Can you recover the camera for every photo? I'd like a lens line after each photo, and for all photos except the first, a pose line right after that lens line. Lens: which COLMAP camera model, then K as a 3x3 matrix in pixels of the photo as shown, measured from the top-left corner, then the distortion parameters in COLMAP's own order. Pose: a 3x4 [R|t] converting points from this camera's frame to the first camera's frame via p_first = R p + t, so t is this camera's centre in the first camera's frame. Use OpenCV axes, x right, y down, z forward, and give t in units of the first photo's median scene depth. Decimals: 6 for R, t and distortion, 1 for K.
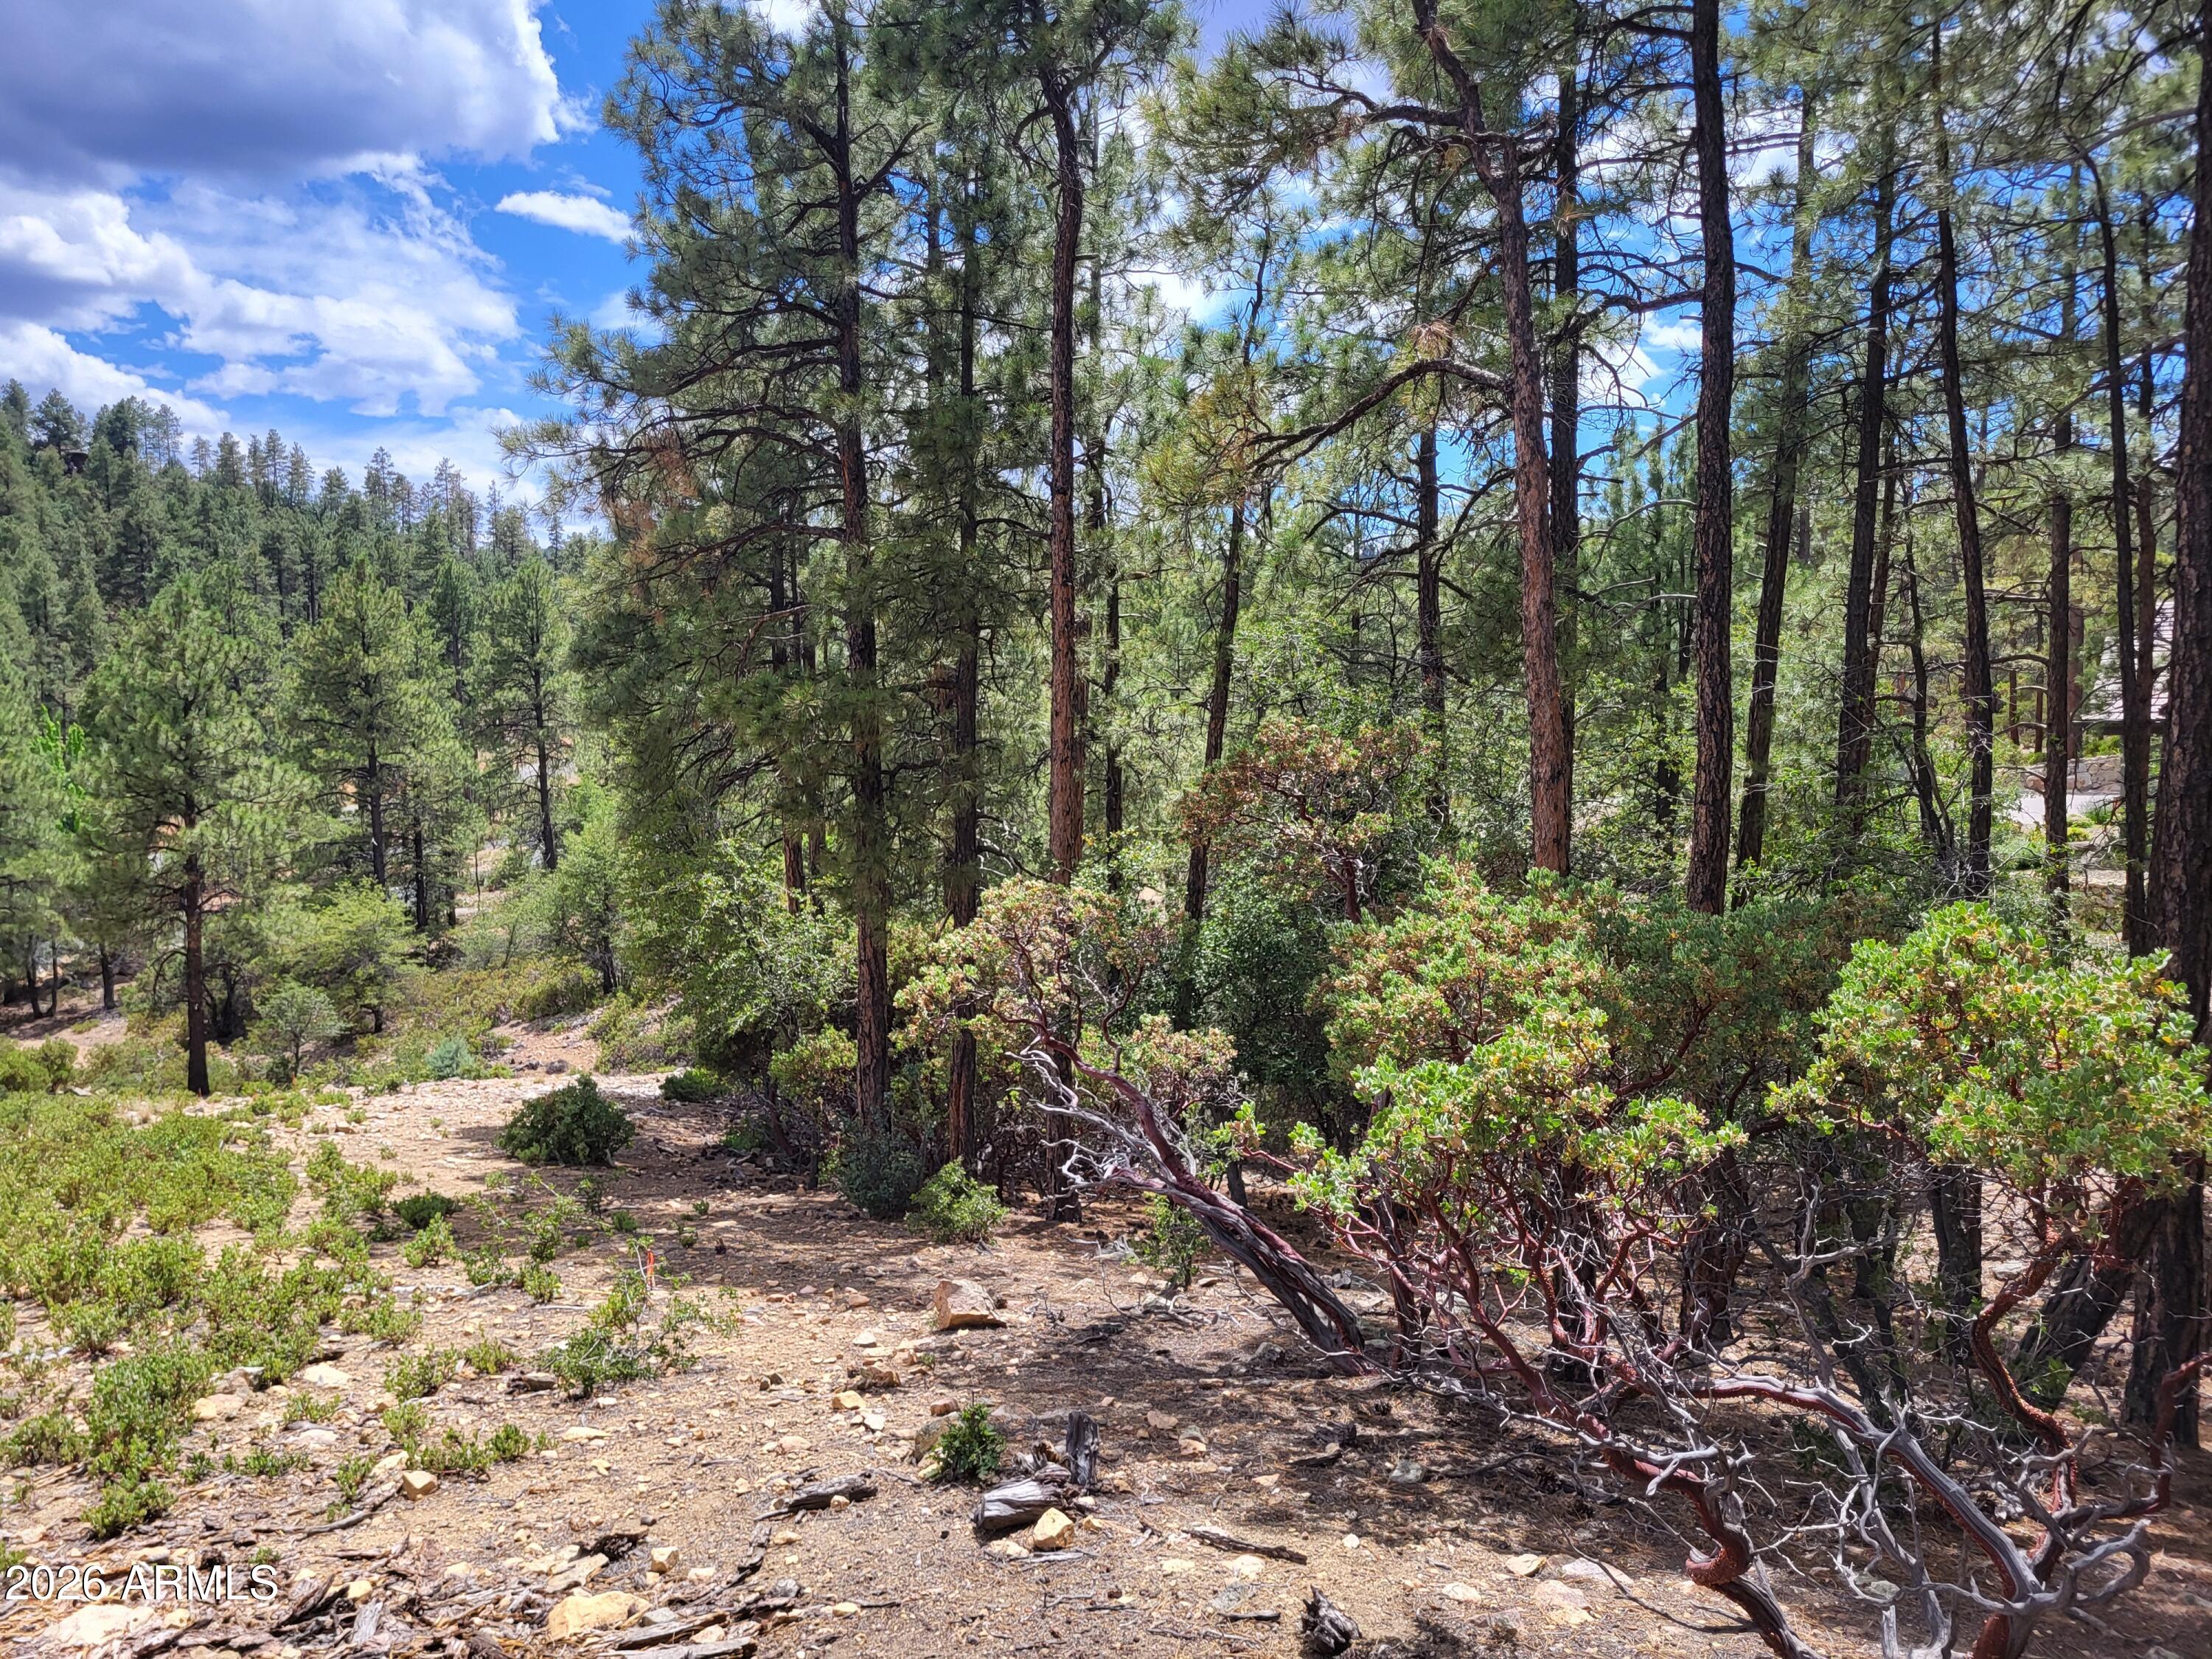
lens RADIAL K [[1589.7, 0, 1099.7], [0, 1589.7, 824.7], [0, 0, 1]] dist [0.053675, -0.038679]
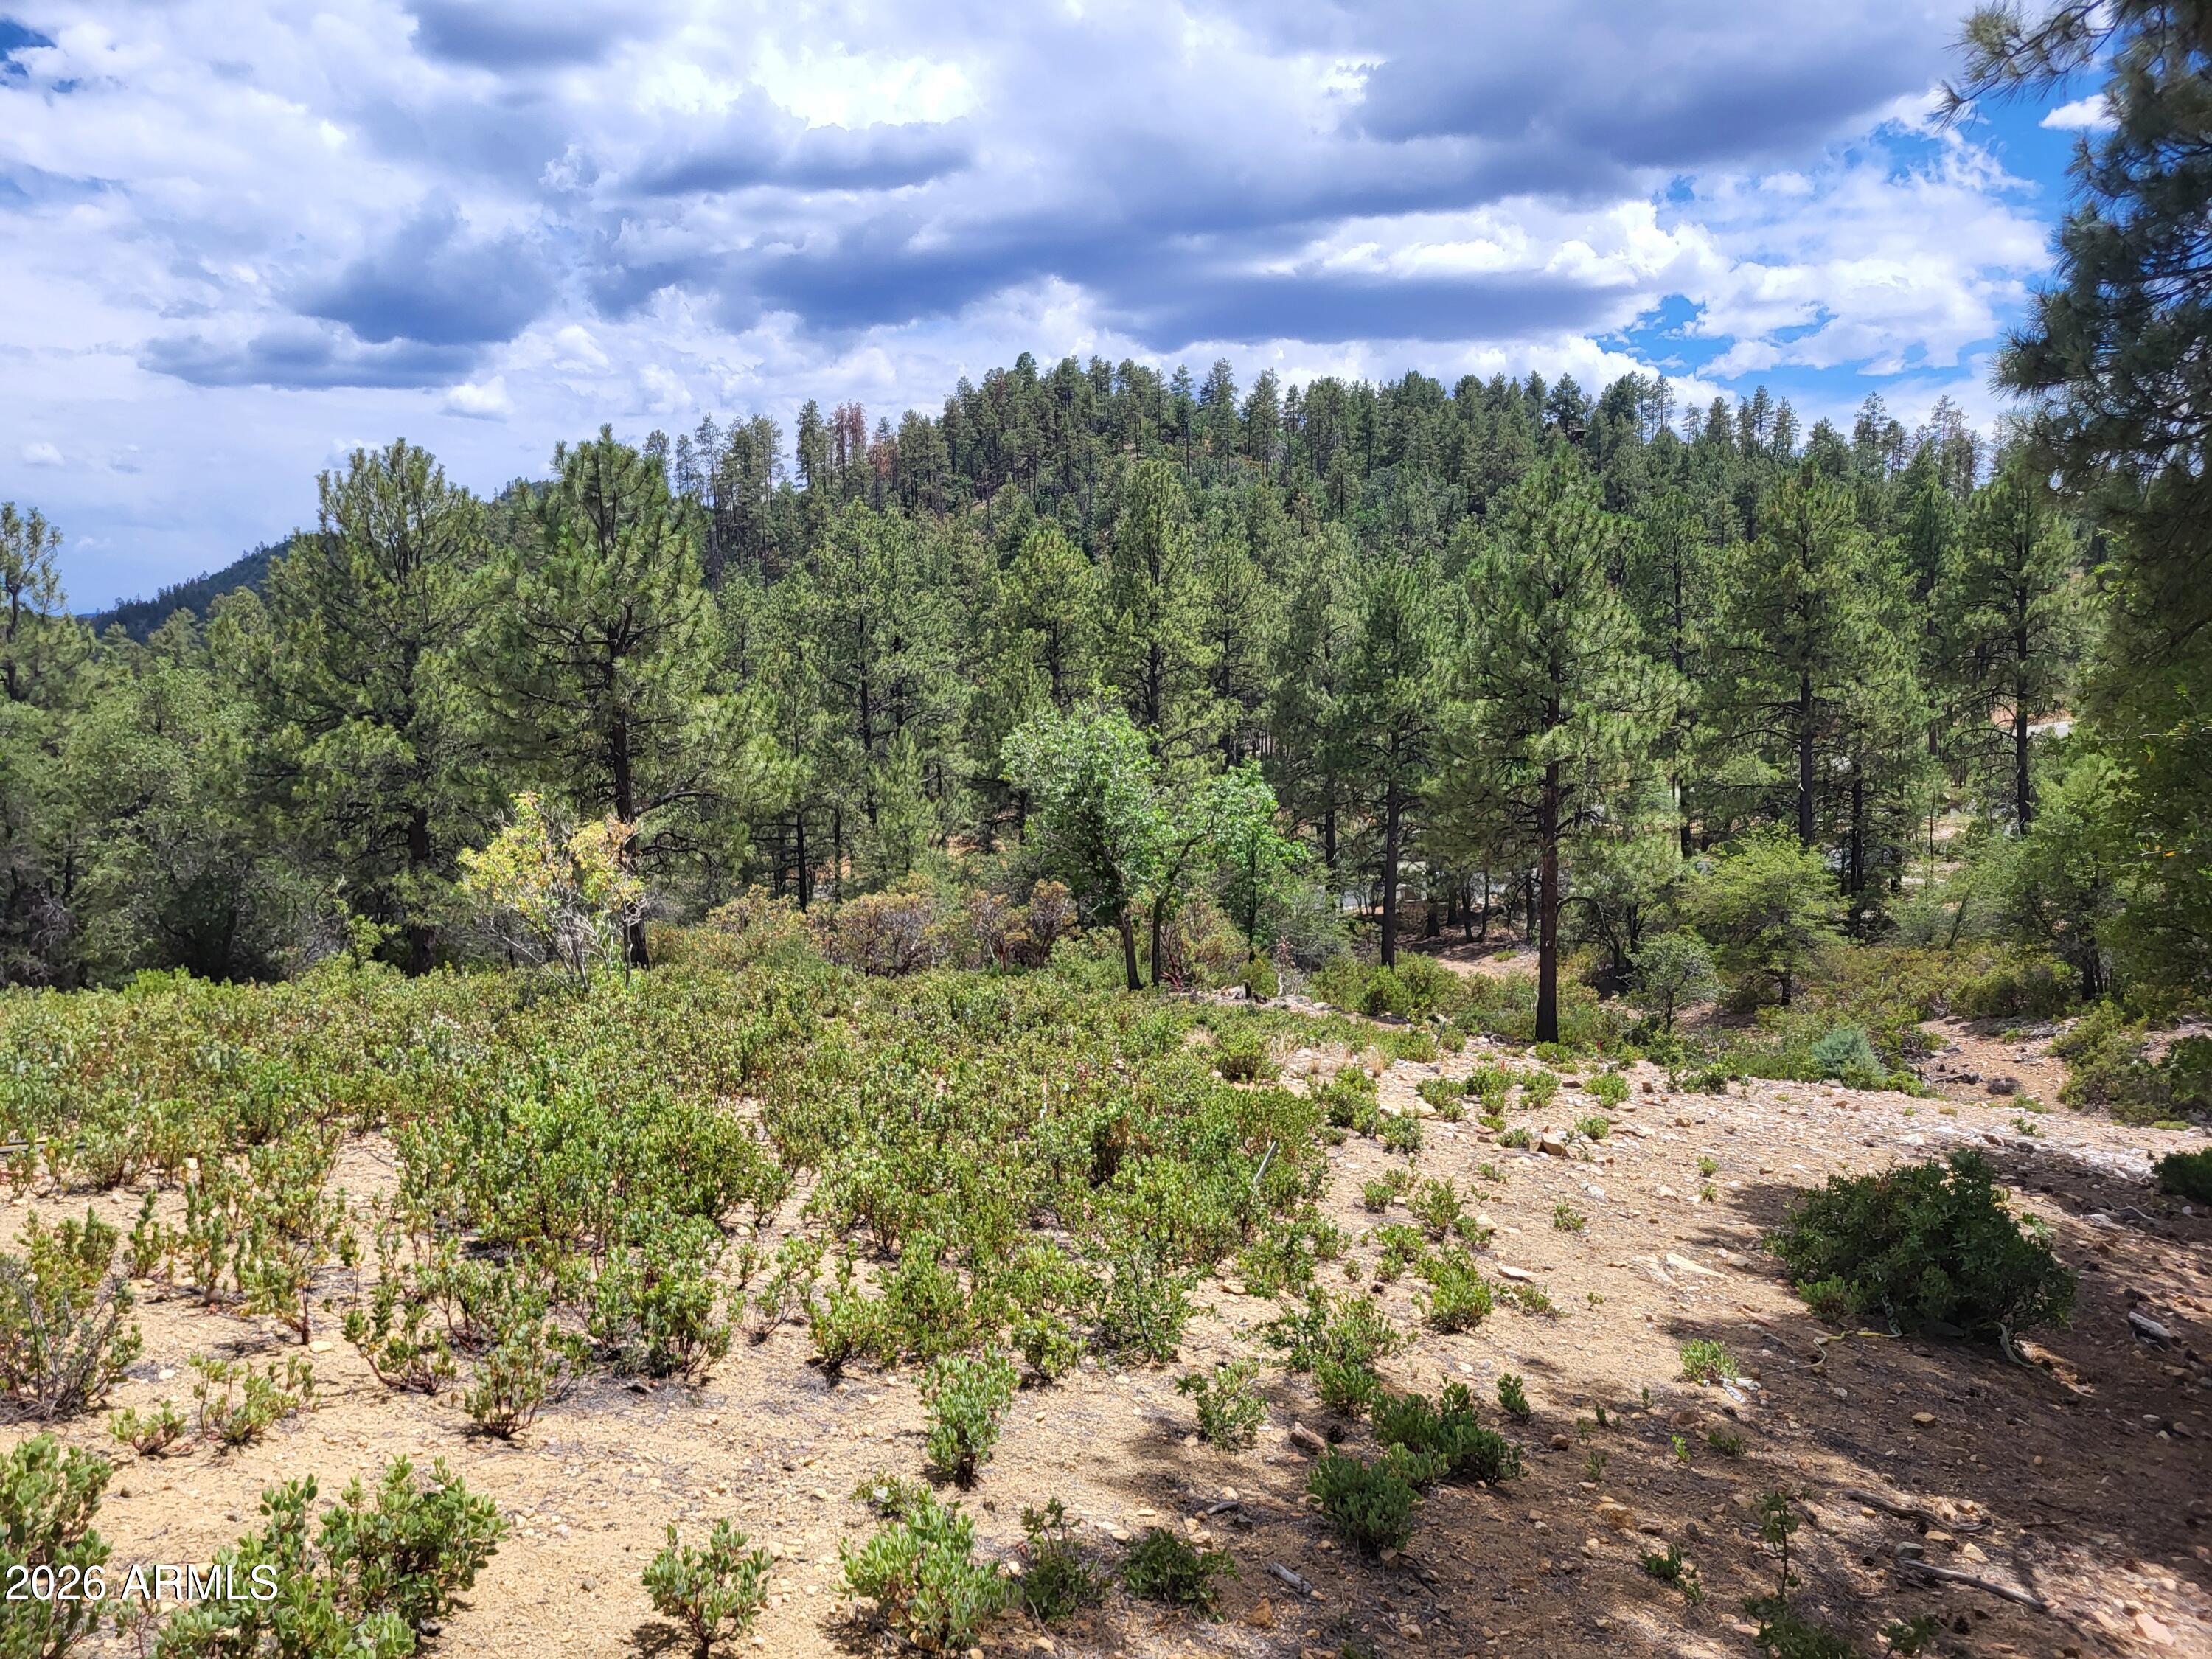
lens RADIAL K [[1589.7, 0, 1099.7], [0, 1589.7, 824.7], [0, 0, 1]] dist [0.053675, -0.038679]
pose [[0.649907, 0.060047, -0.757638, -0.033932], [-0.047353, 0.998136, 0.038488, 0.013708], [0.758537, 0.010863, 0.651540, 0.127703]]
